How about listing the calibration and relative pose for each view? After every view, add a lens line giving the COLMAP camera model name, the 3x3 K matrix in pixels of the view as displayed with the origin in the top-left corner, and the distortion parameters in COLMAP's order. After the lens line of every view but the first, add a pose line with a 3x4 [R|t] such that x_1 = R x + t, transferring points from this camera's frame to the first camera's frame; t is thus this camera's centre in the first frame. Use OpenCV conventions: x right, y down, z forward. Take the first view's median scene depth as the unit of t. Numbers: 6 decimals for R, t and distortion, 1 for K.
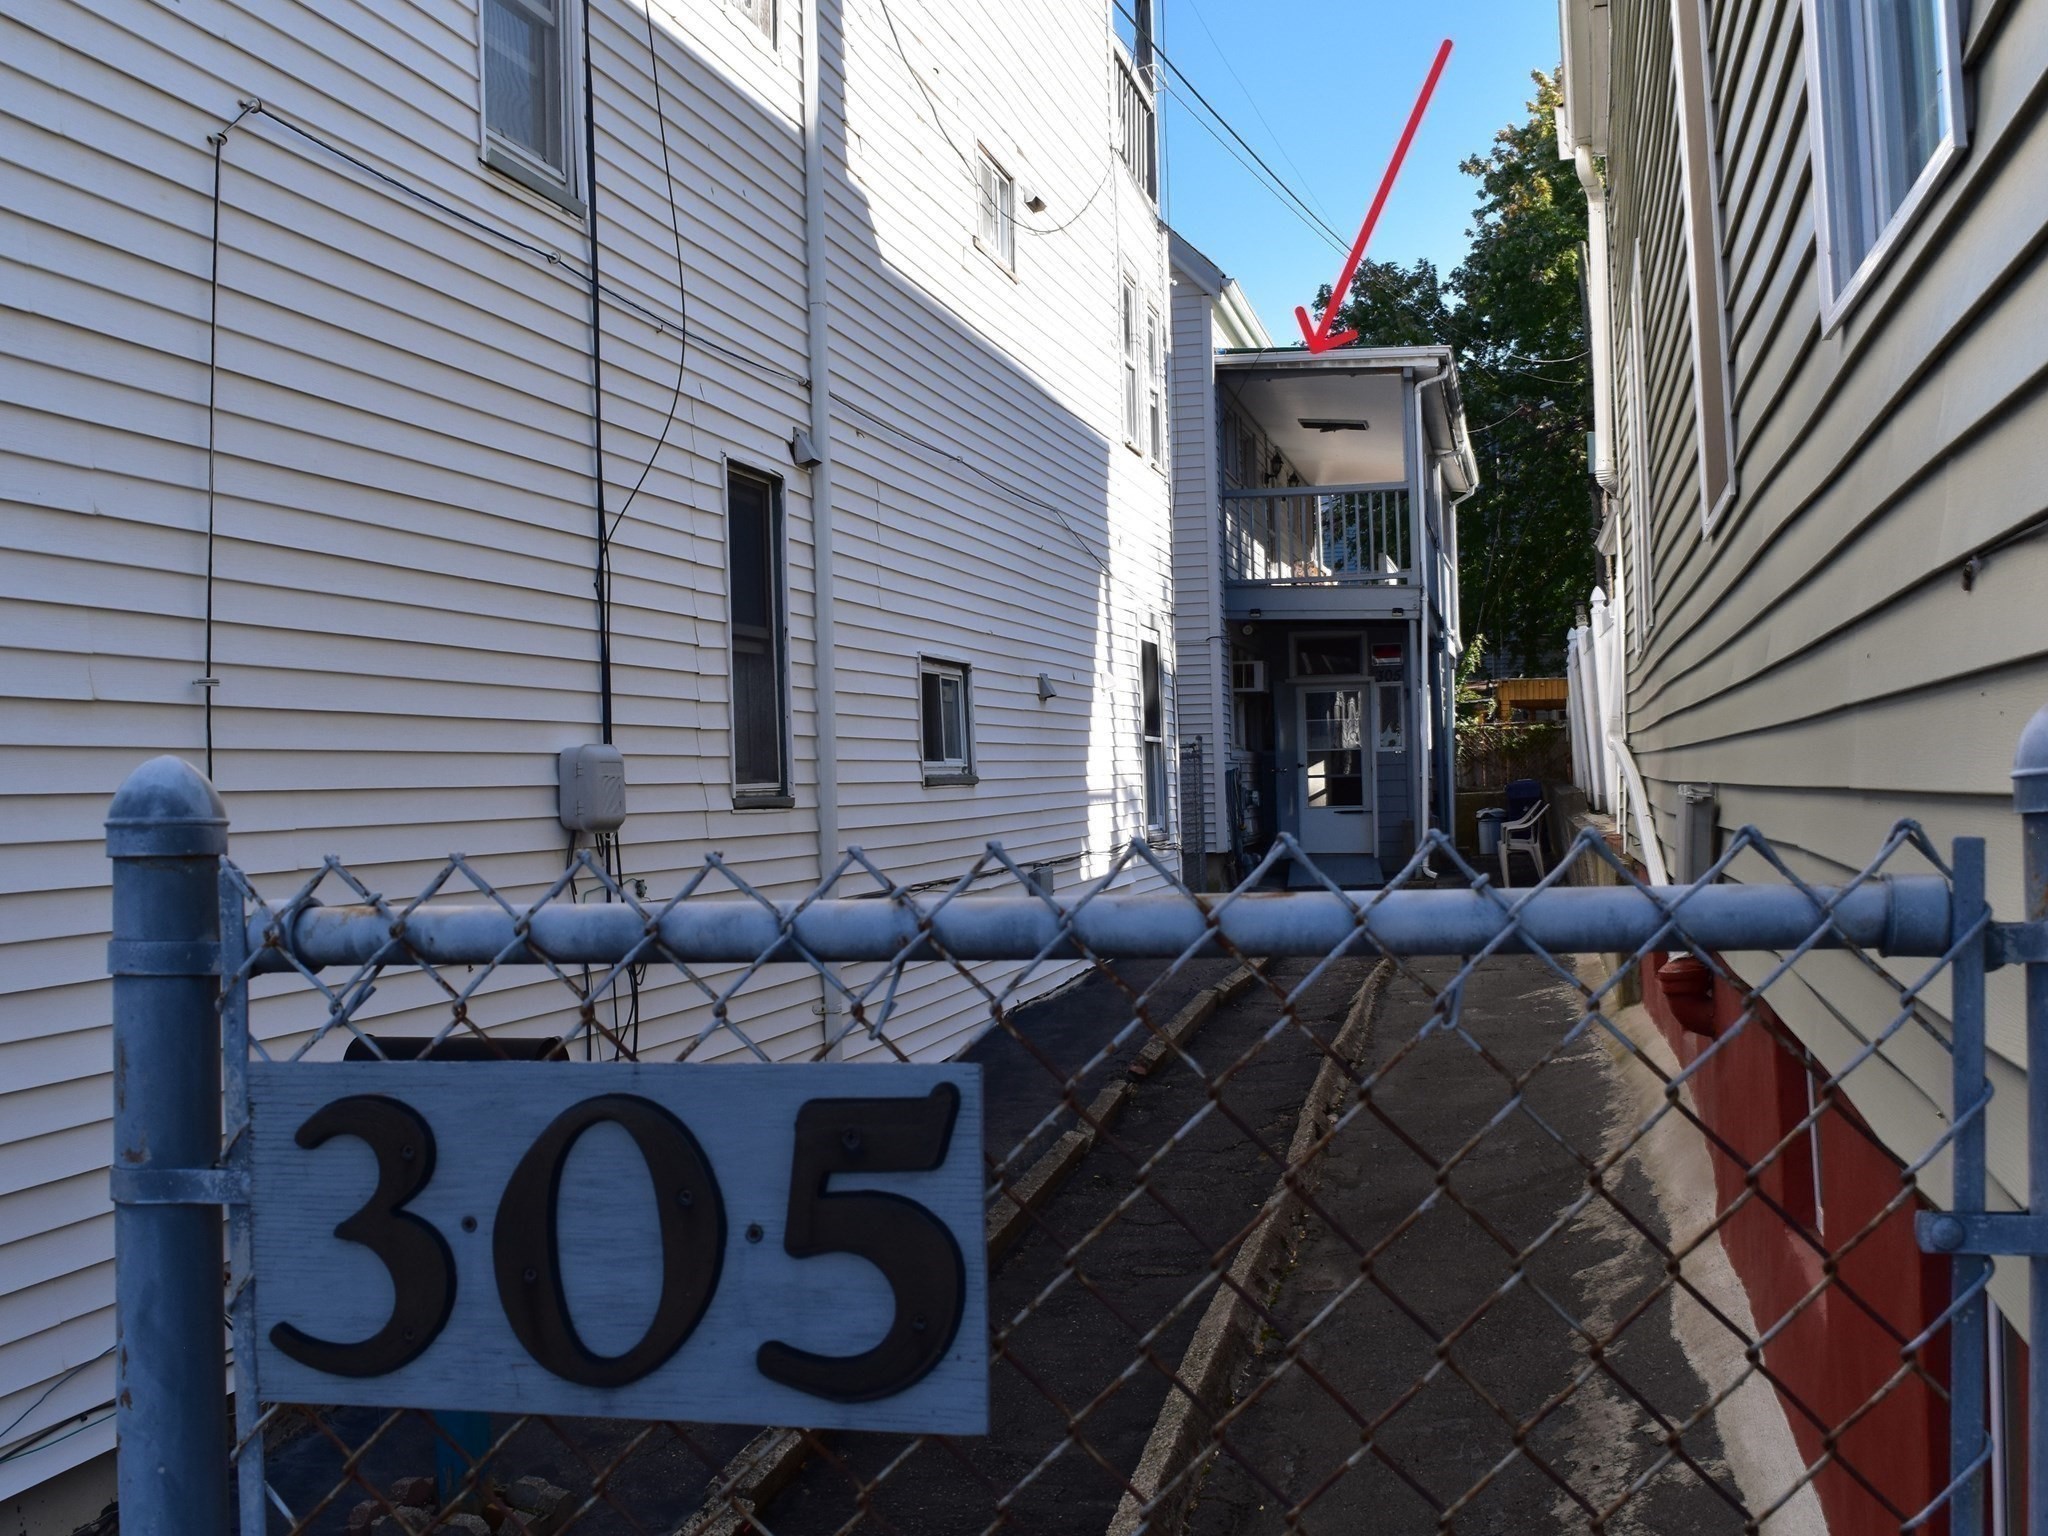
lens RADIAL K [[1844.3, 0, 1024.0], [0, 1844.3, 768.0], [0, 0, 1]] dist [-0.084357, 0.014267]
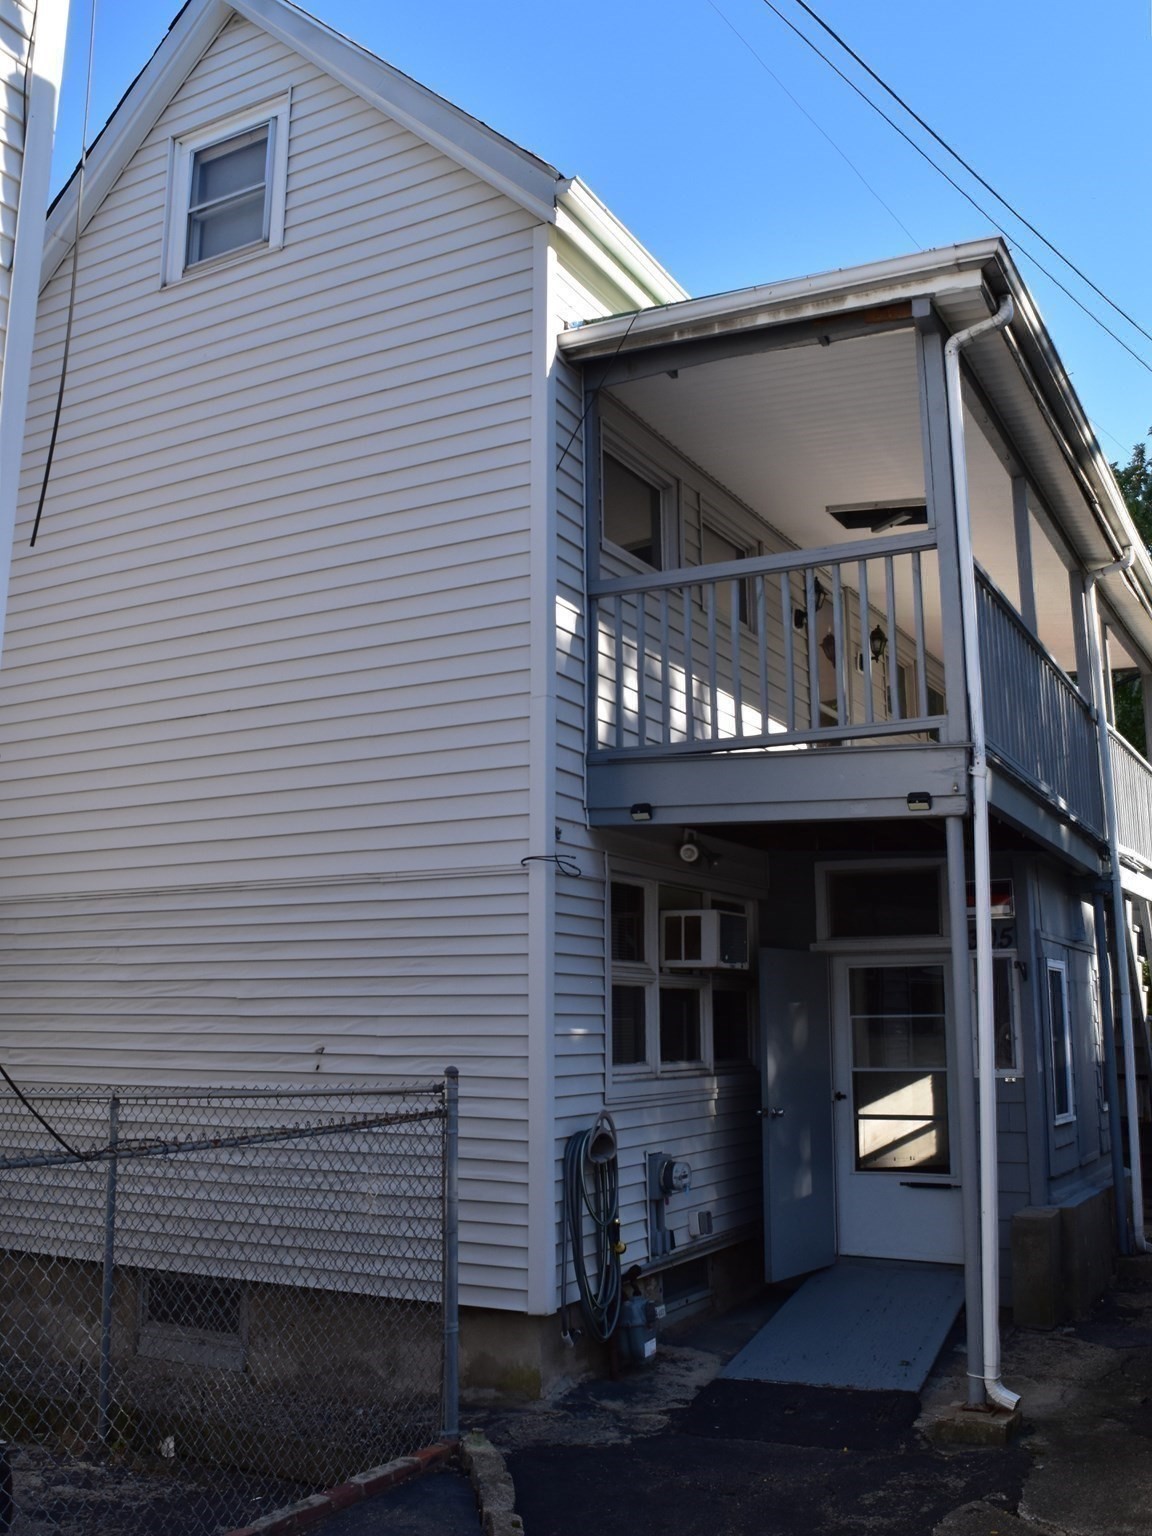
lens RADIAL K [[1383.2, 0, 576.0], [0, 1383.2, 768.0], [0, 0, 1]] dist [-0.084357, 0.014267]
pose [[0.969338, -0.019510, -0.244954, 0.203552], [-0.022060, 0.985909, -0.165823, -0.033511], [0.244737, 0.166142, 0.955249, 0.641728]]
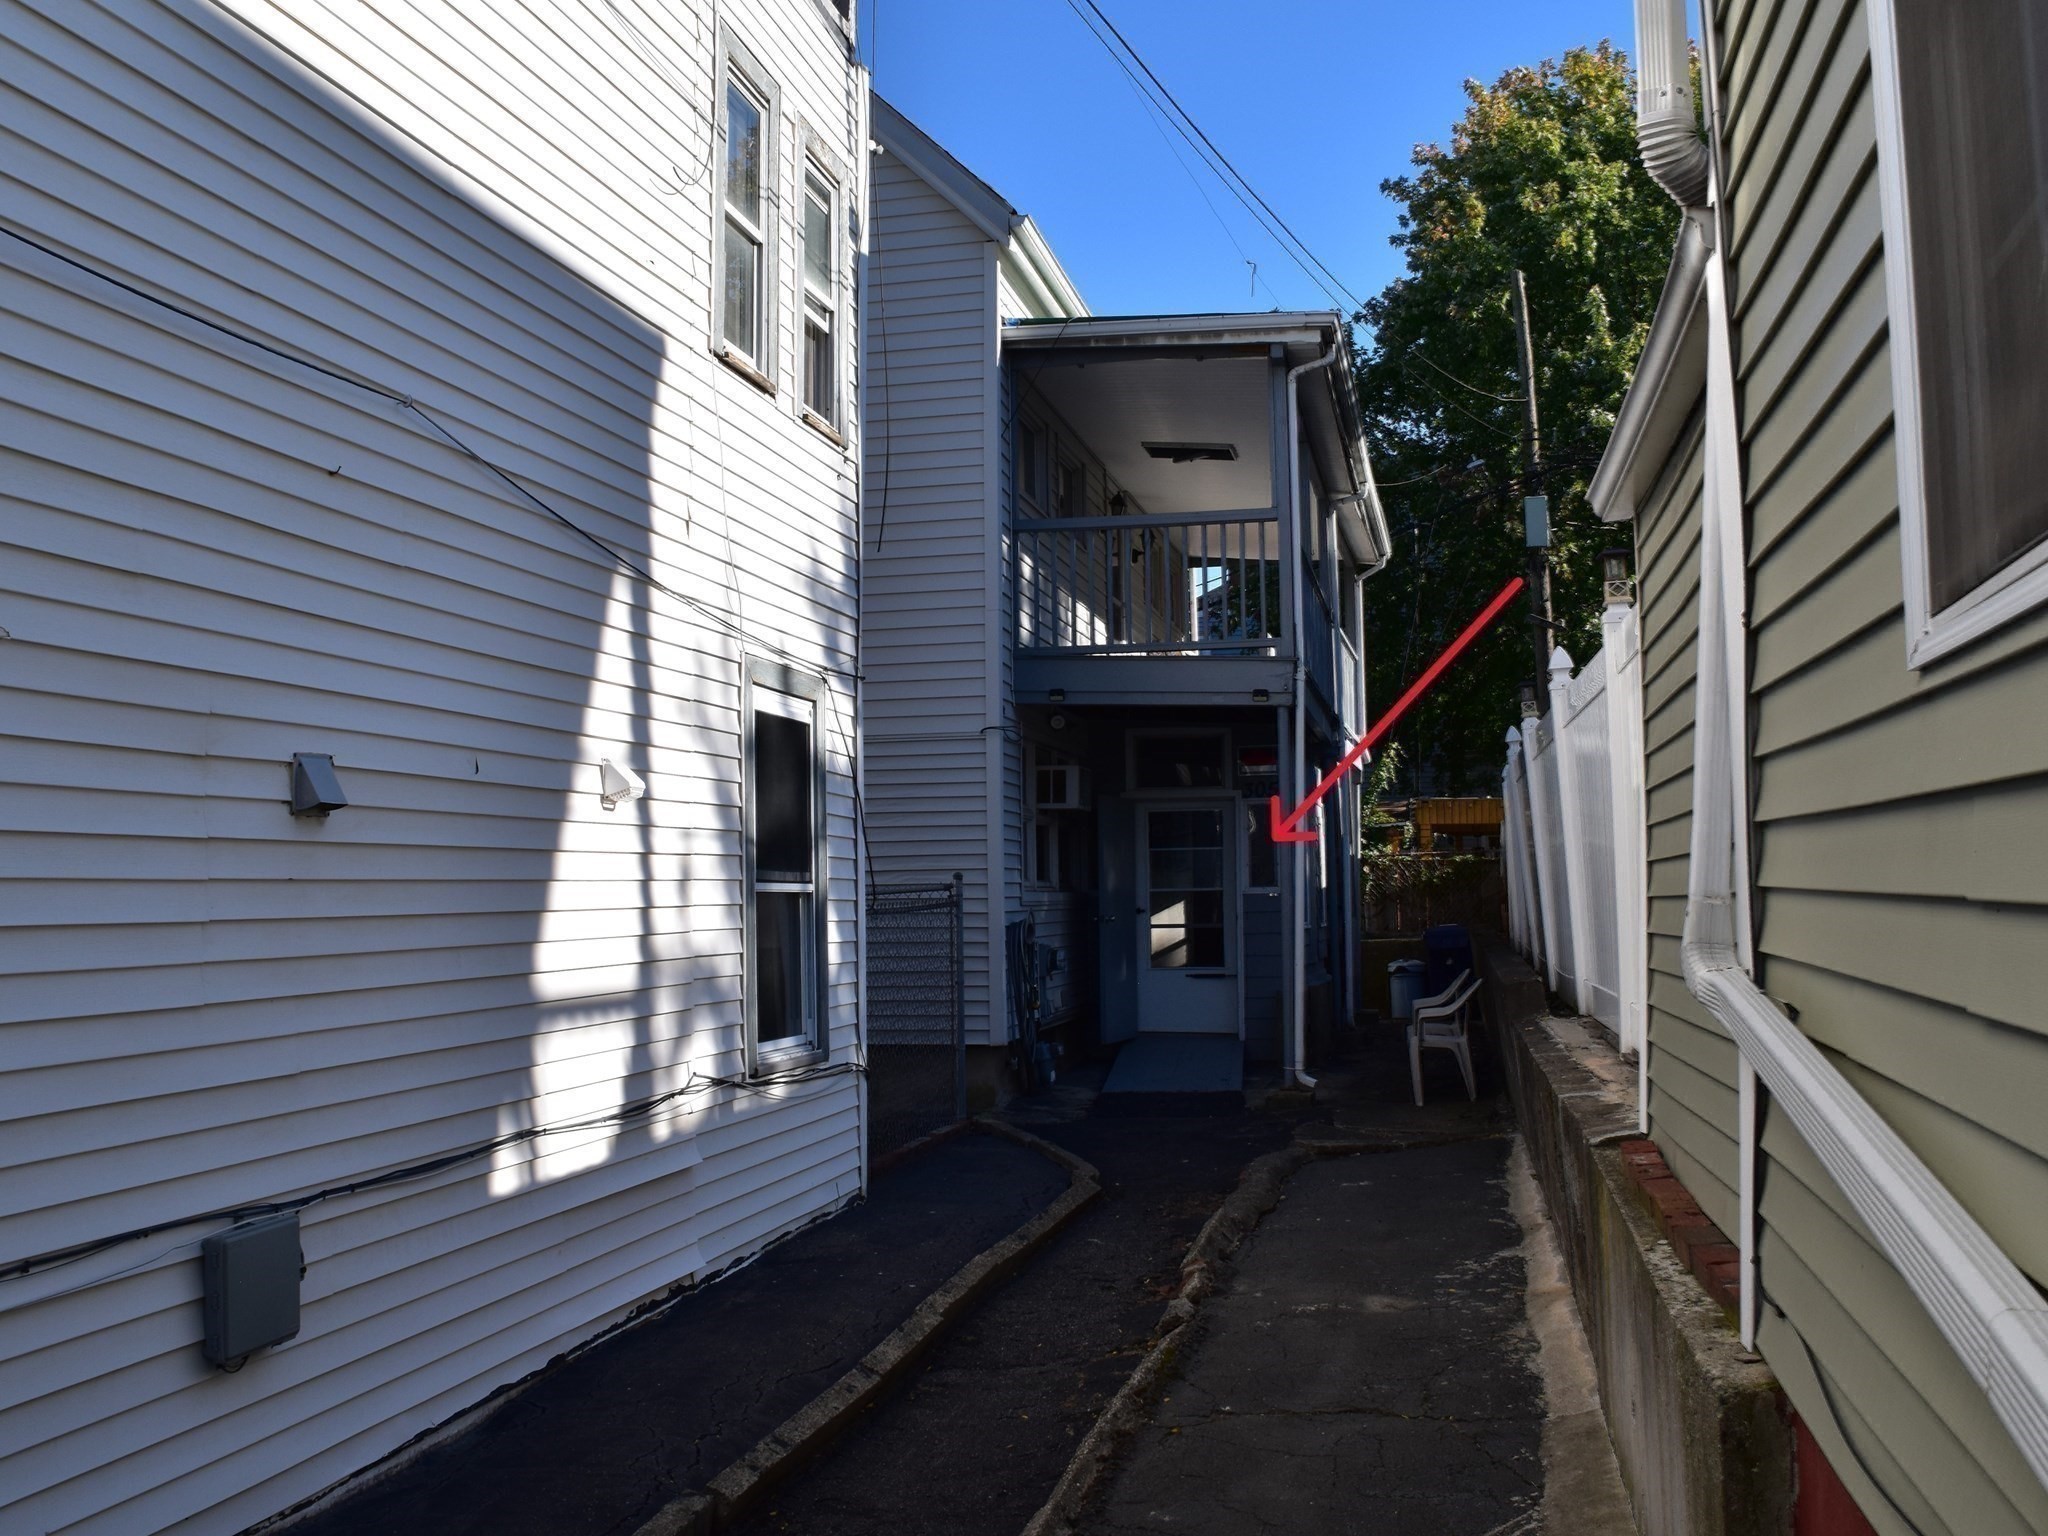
lens RADIAL K [[1760.9, 0, 983.1], [0, 1760.9, 764.1], [0, 0, 1]] dist [-0.075260, 0.000353]
pose [[0.999864, 0.015978, 0.004095, 0.096594], [-0.015672, 0.997685, -0.066177, -0.014036], [-0.005143, 0.066104, 0.997799, 0.343192]]
